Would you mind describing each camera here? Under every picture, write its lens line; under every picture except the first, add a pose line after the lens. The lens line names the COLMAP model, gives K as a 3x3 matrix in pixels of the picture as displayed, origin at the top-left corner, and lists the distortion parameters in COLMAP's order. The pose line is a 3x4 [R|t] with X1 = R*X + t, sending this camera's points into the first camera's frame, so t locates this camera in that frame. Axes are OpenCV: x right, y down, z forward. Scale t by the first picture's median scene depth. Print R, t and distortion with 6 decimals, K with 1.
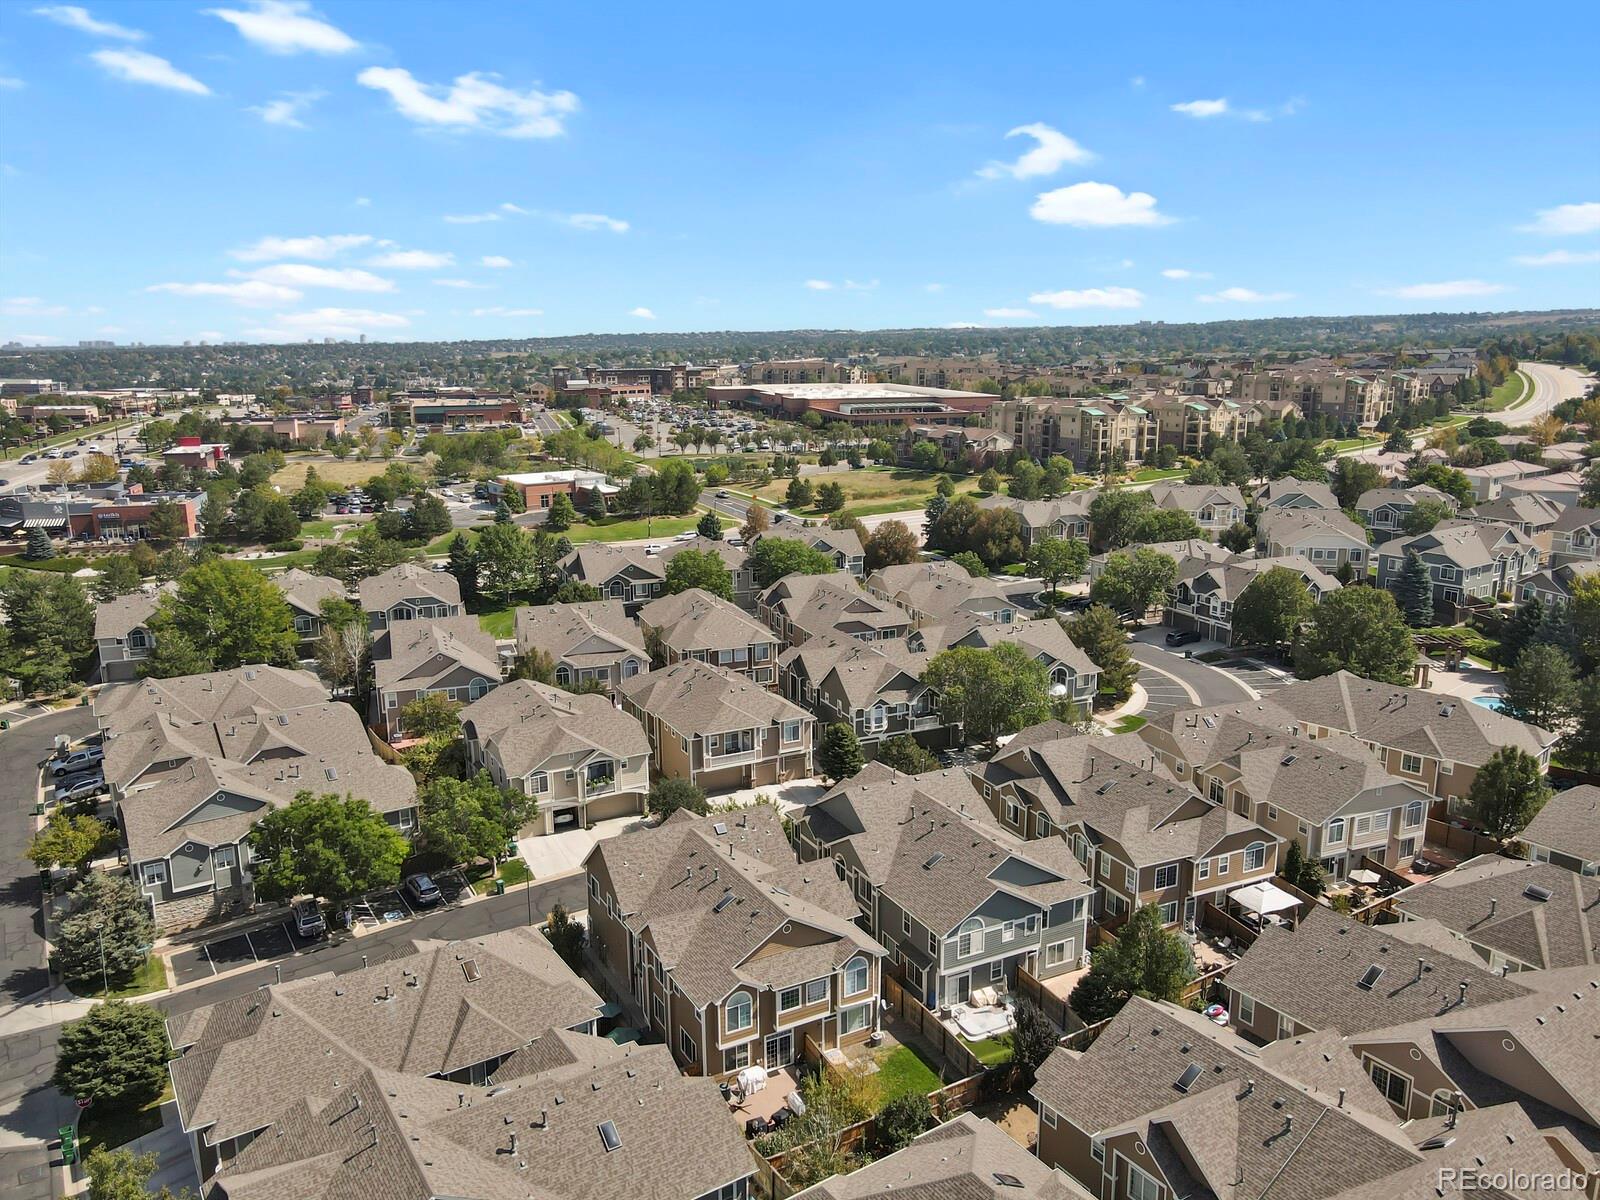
lens RADIAL K [[1153.7, 0, 799.8], [0, 1153.7, 592.3], [0, 0, 1]] dist [0.008253, 0.004453]
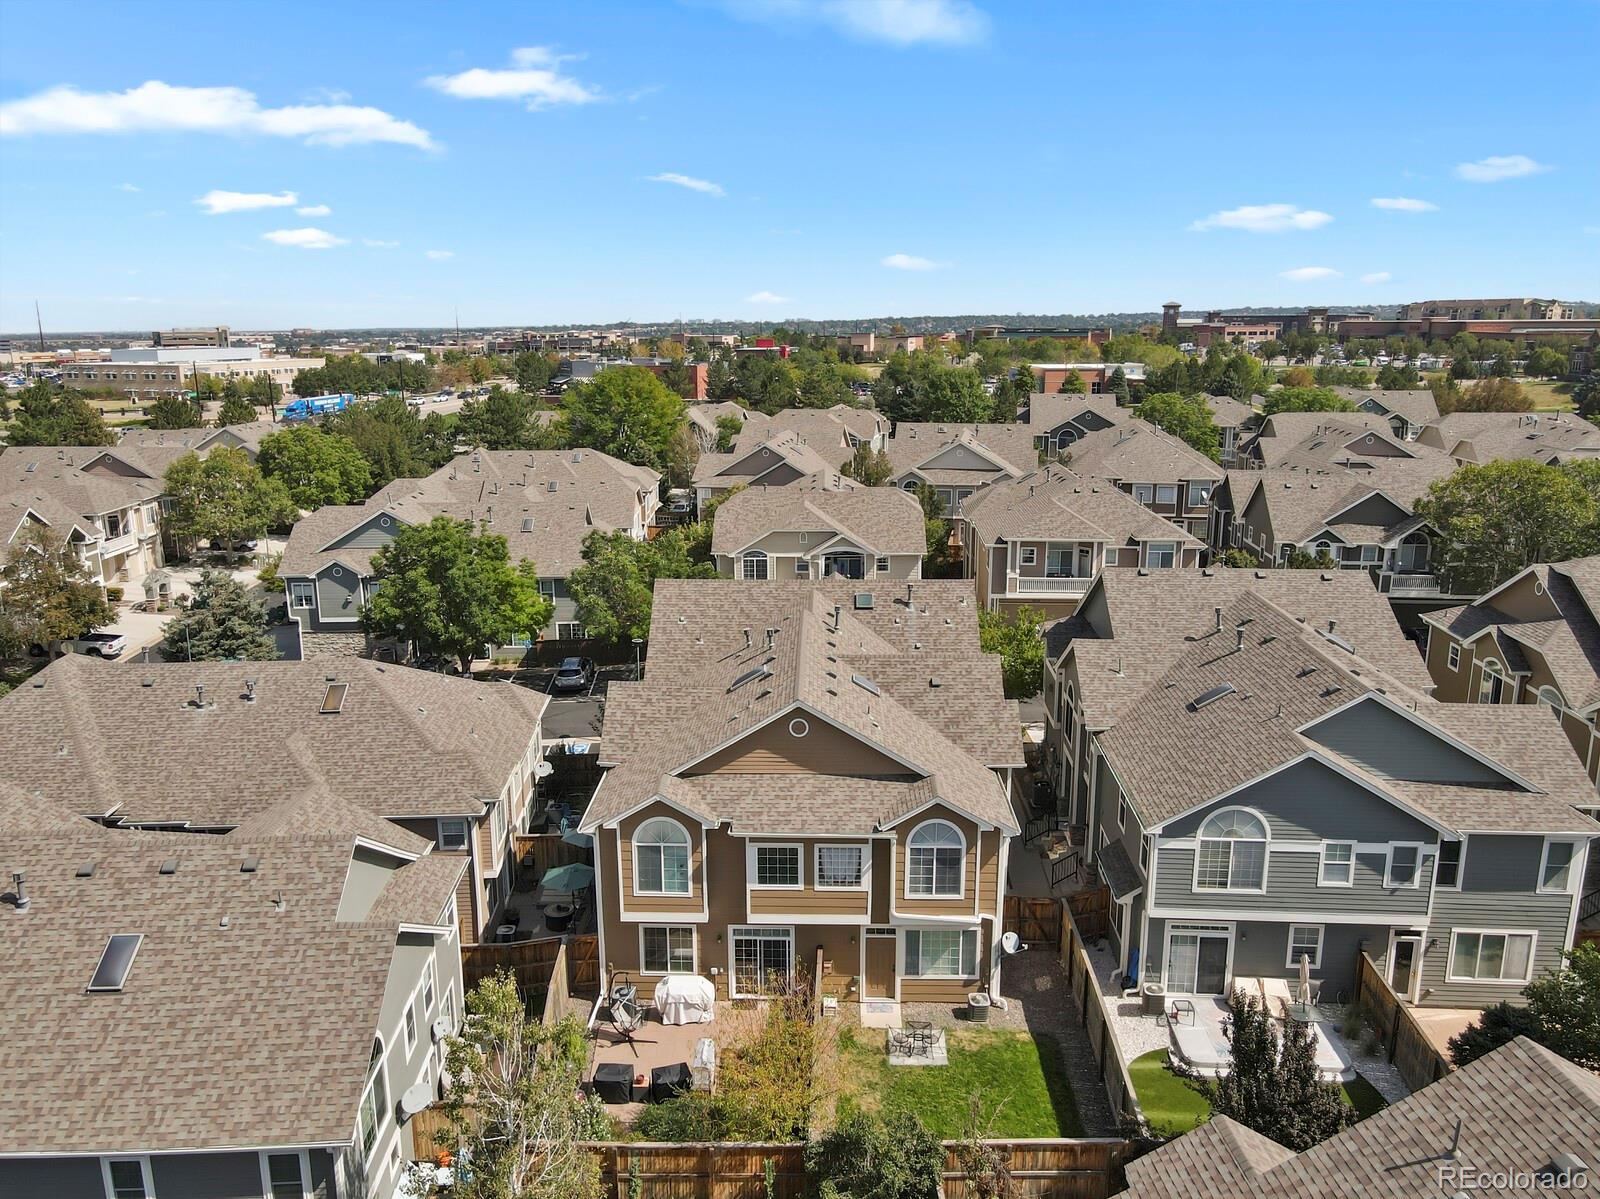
lens RADIAL K [[1176.1, 0, 805.7], [0, 1176.1, 595.6], [0, 0, 1]] dist [-0.008409, 0.028606]
pose [[0.865889, 0.117616, -0.486213, 0.209560], [-0.107027, 0.993018, 0.049611, 0.192160], [0.488653, 0.009080, 0.872431, 0.514133]]
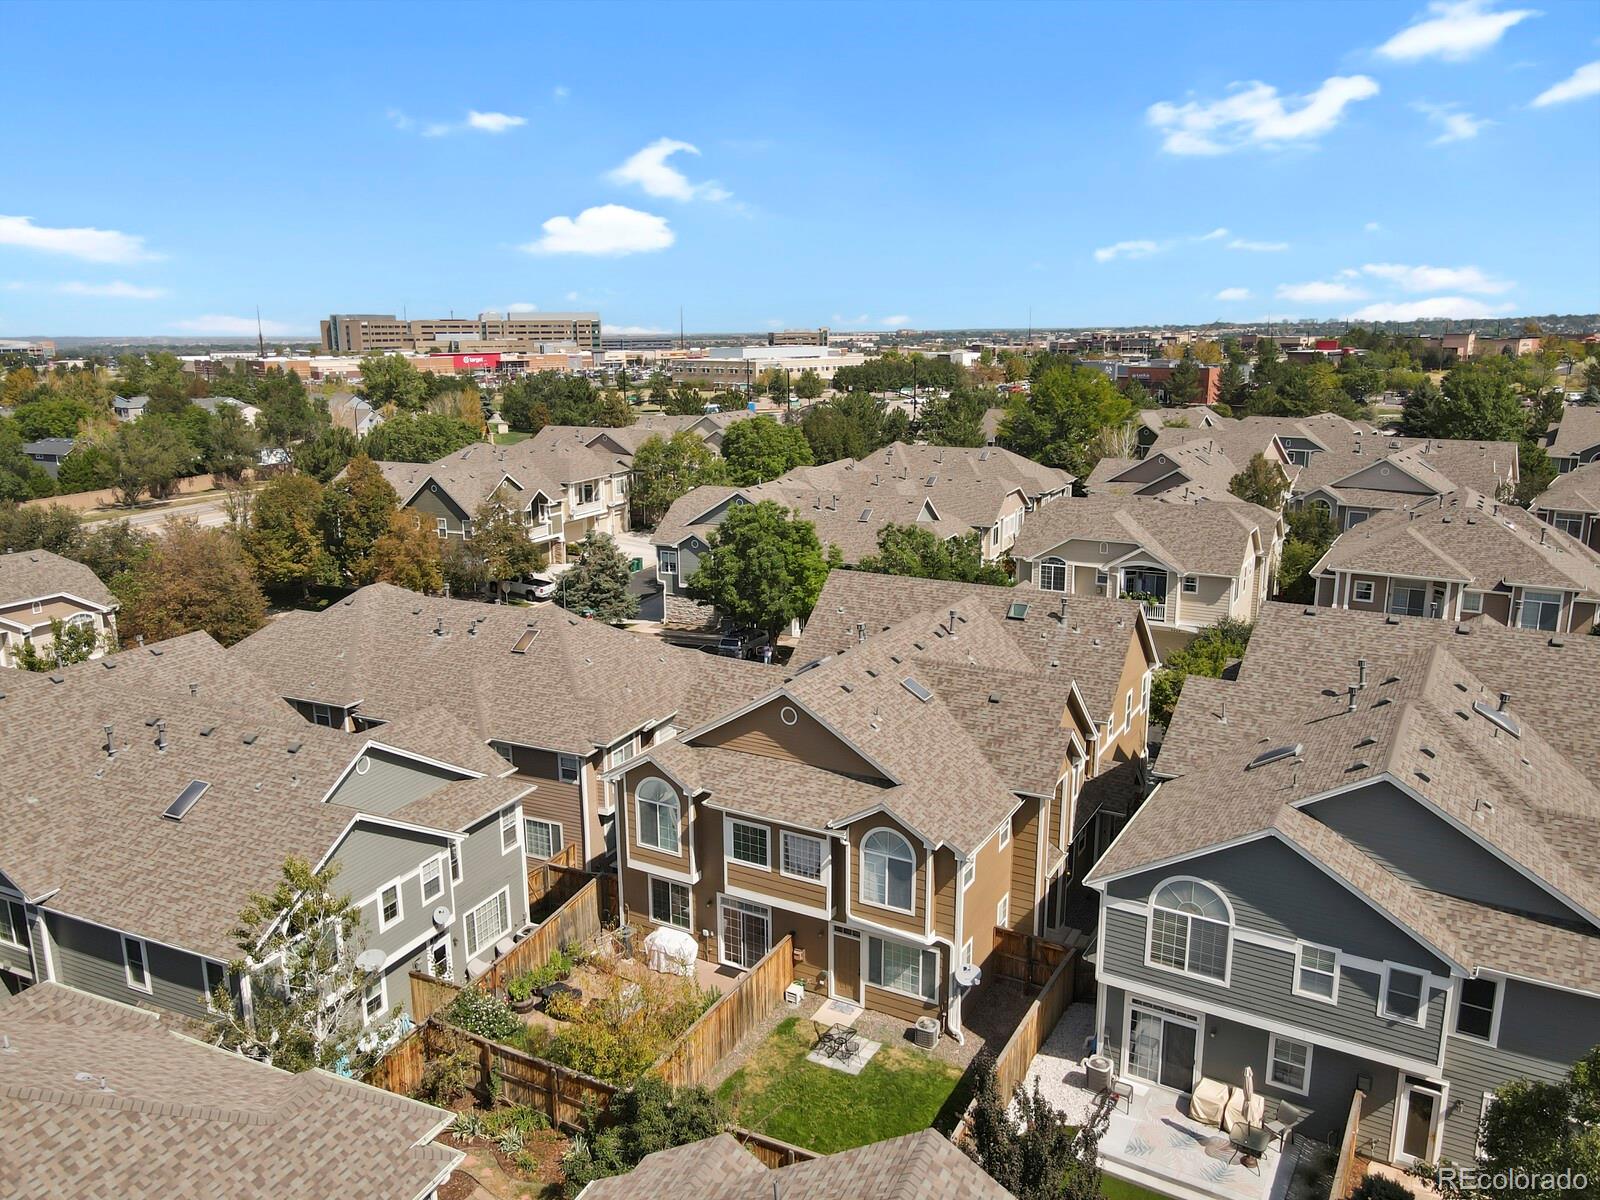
lens RADIAL K [[1183.1, 0, 800.0], [0, 1183.1, 600.0], [0, 0, 1]] dist [-0.011827, 0.039948]
pose [[0.534530, 0.195645, -0.822192, 0.372115], [-0.174814, 0.977393, 0.118925, 0.164230], [0.826872, 0.080162, 0.556648, 0.650660]]
